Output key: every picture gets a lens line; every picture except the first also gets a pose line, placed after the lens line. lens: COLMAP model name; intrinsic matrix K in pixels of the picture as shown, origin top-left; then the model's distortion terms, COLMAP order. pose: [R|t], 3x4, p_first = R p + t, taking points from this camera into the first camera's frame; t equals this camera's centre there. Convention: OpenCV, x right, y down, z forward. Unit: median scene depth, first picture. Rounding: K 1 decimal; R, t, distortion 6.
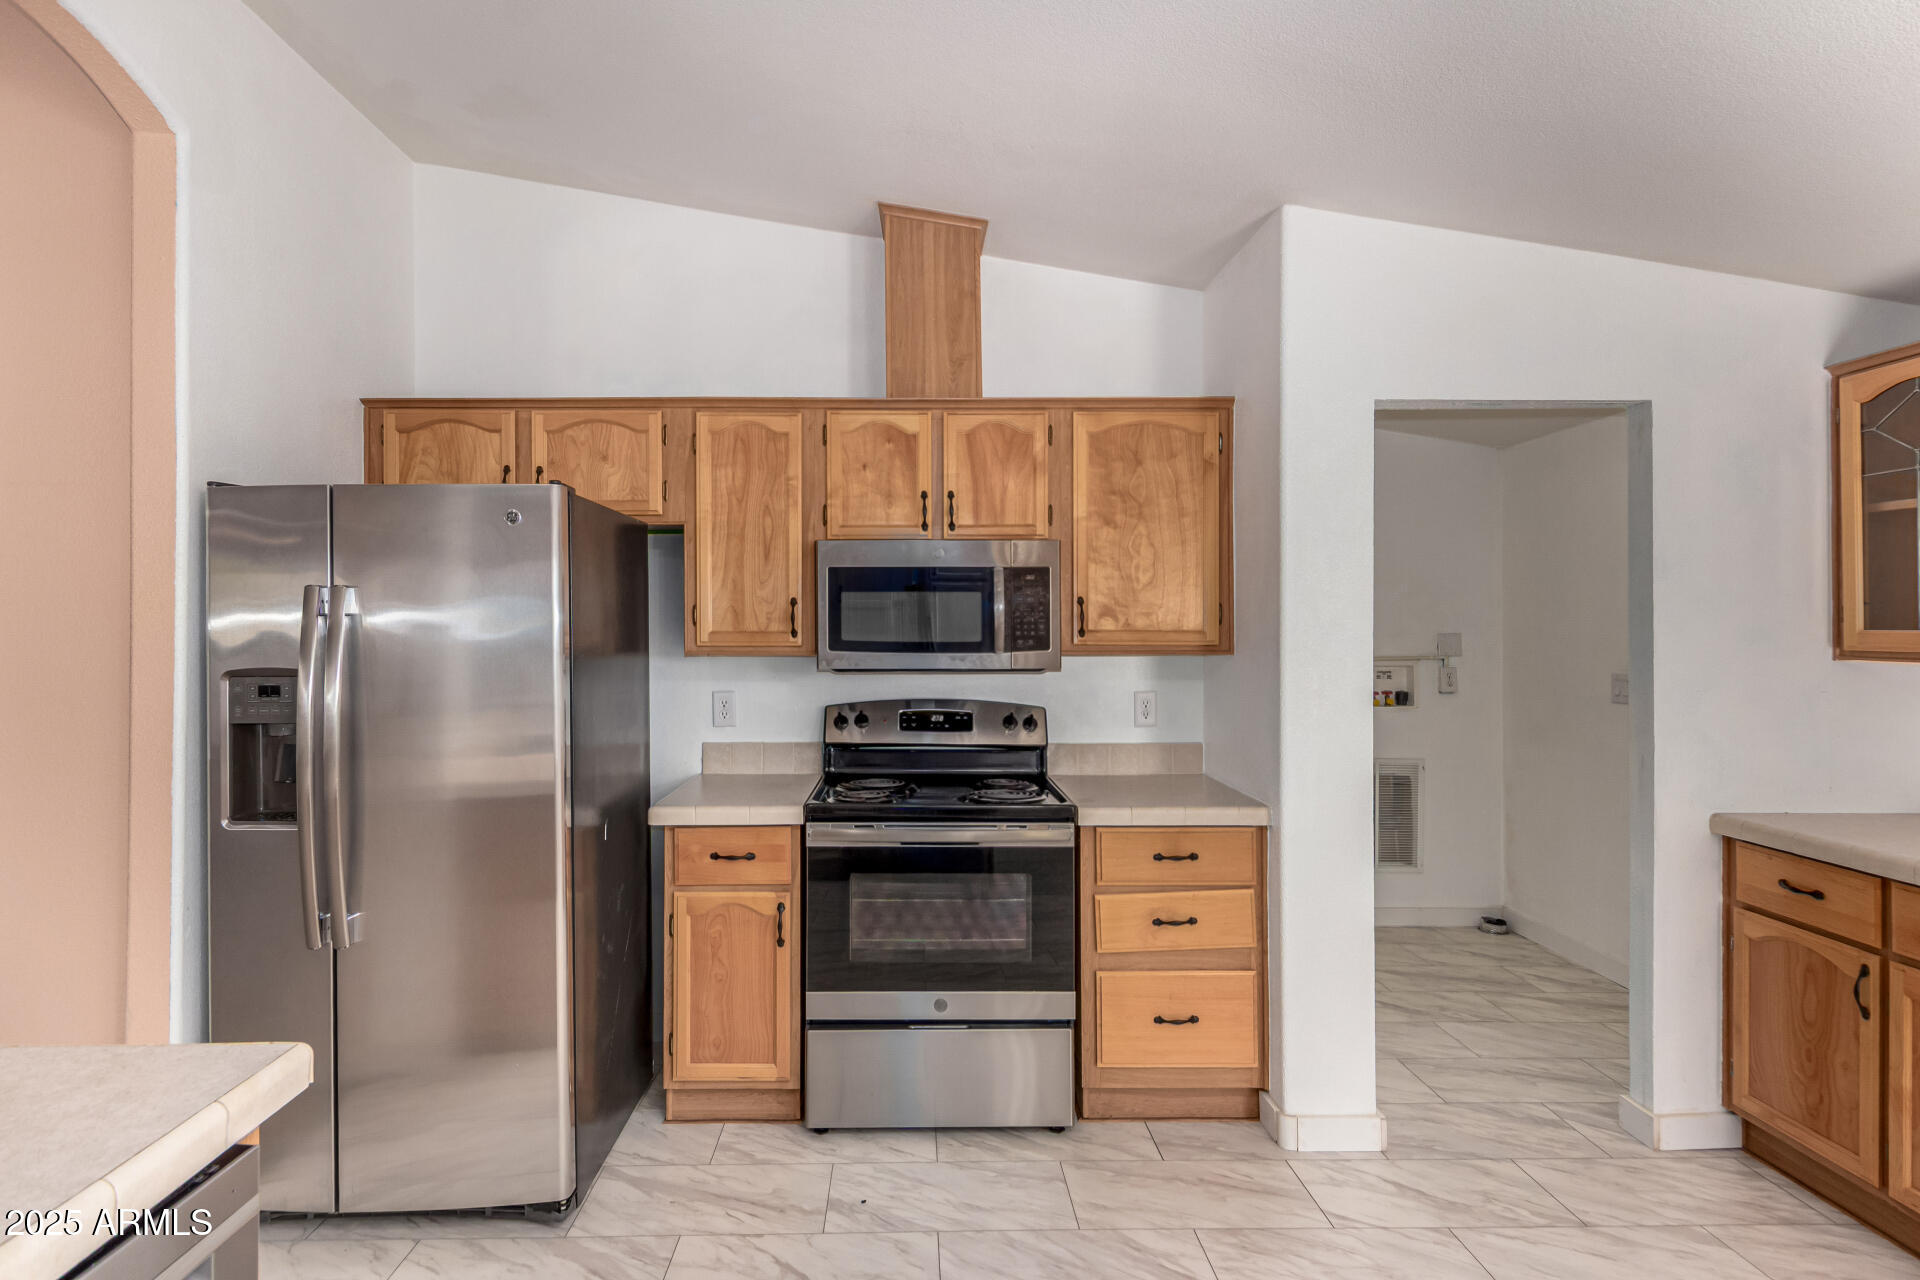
lens RADIAL K [[996.7, 0, 923.8], [0, 996.7, 627.0], [0, 0, 1]] dist [0.010625, -0.005115]
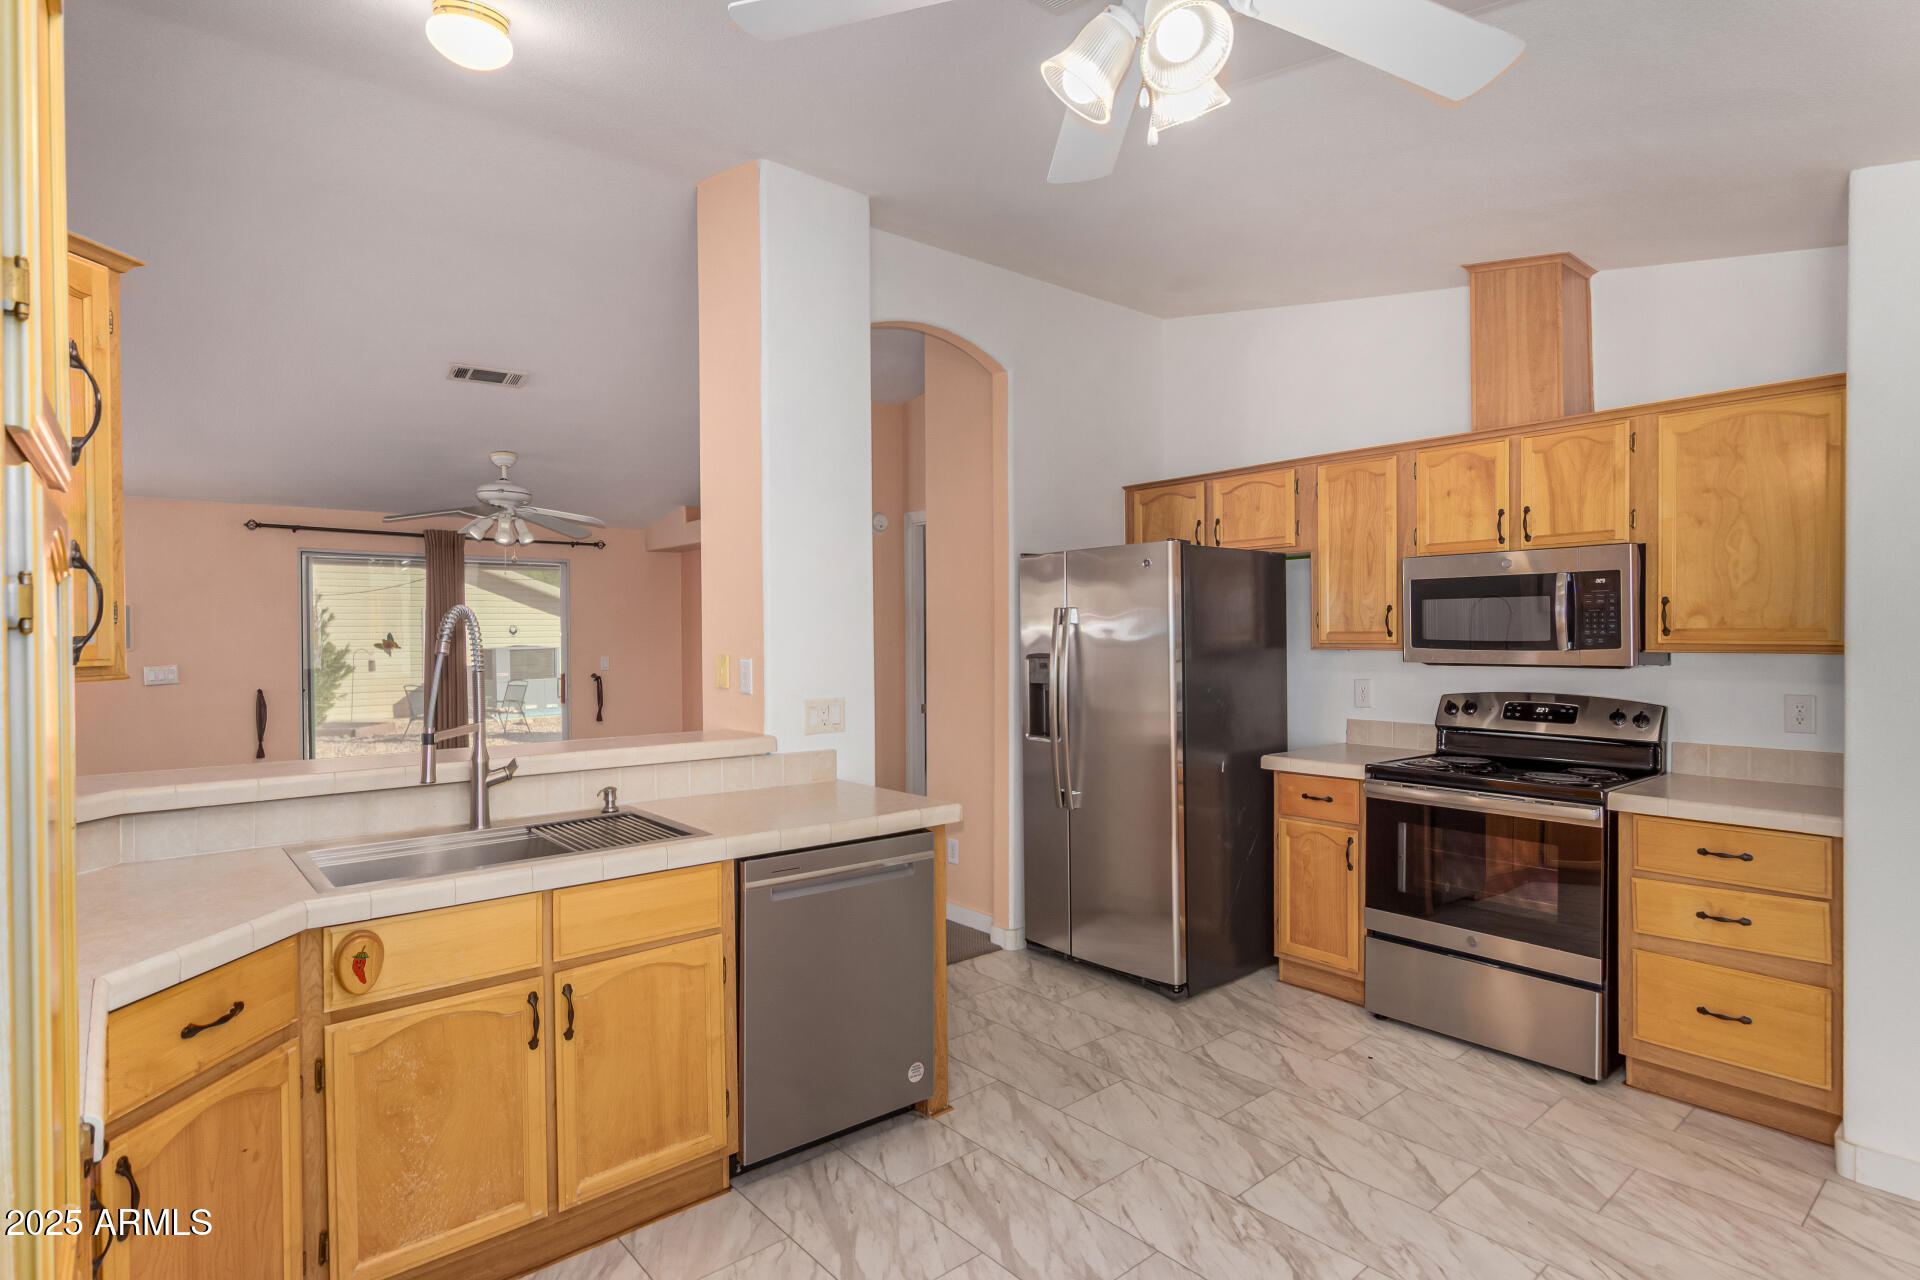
lens RADIAL K [[996.7, 0, 956.8], [0, 996.7, 641.0], [0, 0, 1]] dist [0.010625, -0.005115]
pose [[0.634628, 0.003079, -0.772811, 0.539273], [0.009810, 0.999879, 0.012040, -0.004892], [0.772755, -0.015222, 0.634522, -0.235003]]
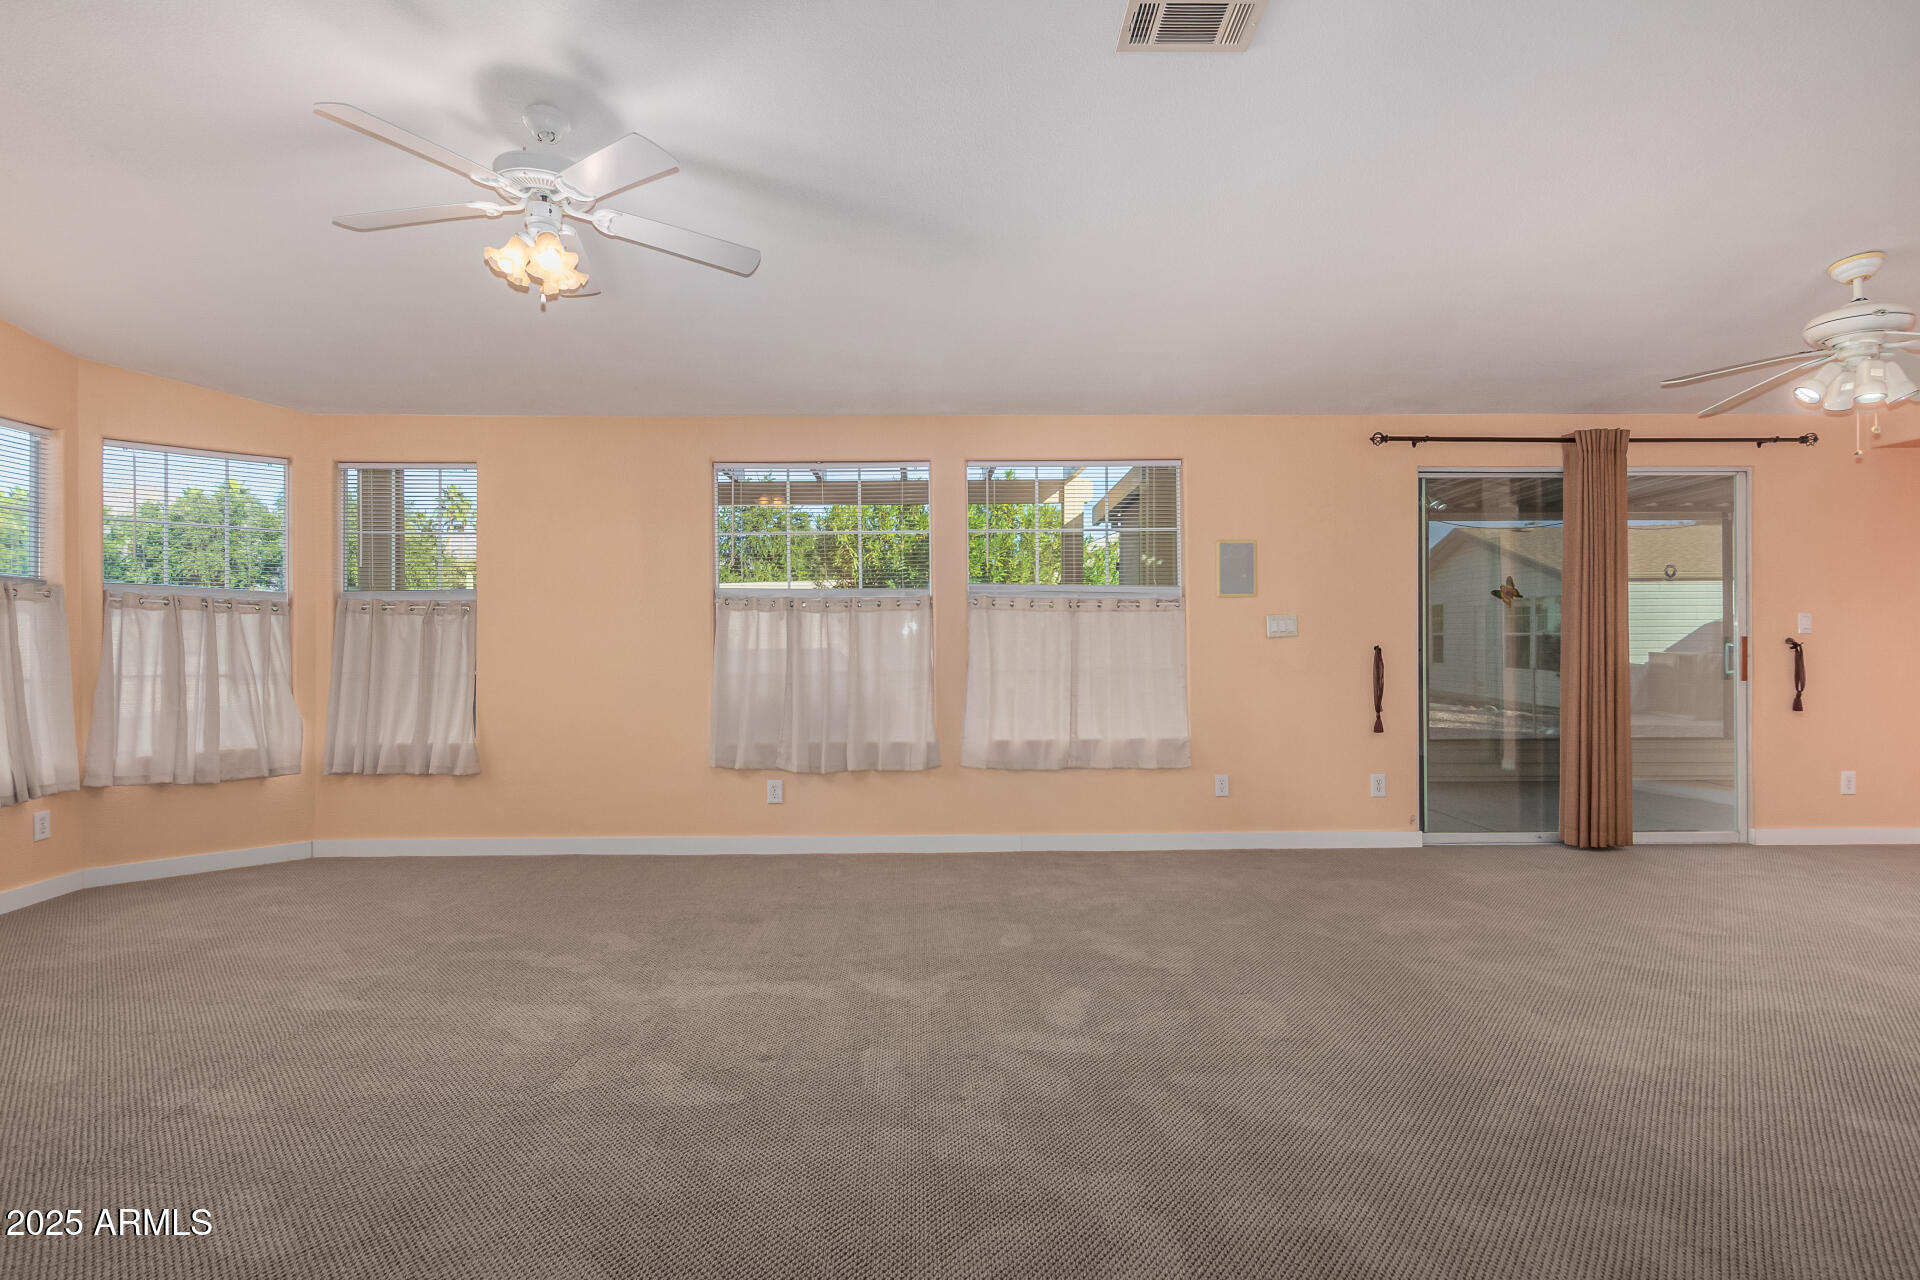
lens RADIAL K [[996.7, 0, 936.2], [0, 996.7, 637.3], [0, 0, 1]] dist [0.010625, -0.005115]
pose [[0.014855, 0.000922, -0.999889, -0.441520], [0.009328, 0.999956, 0.001061, 0.092112], [0.999846, -0.009343, 0.014846, -0.847718]]
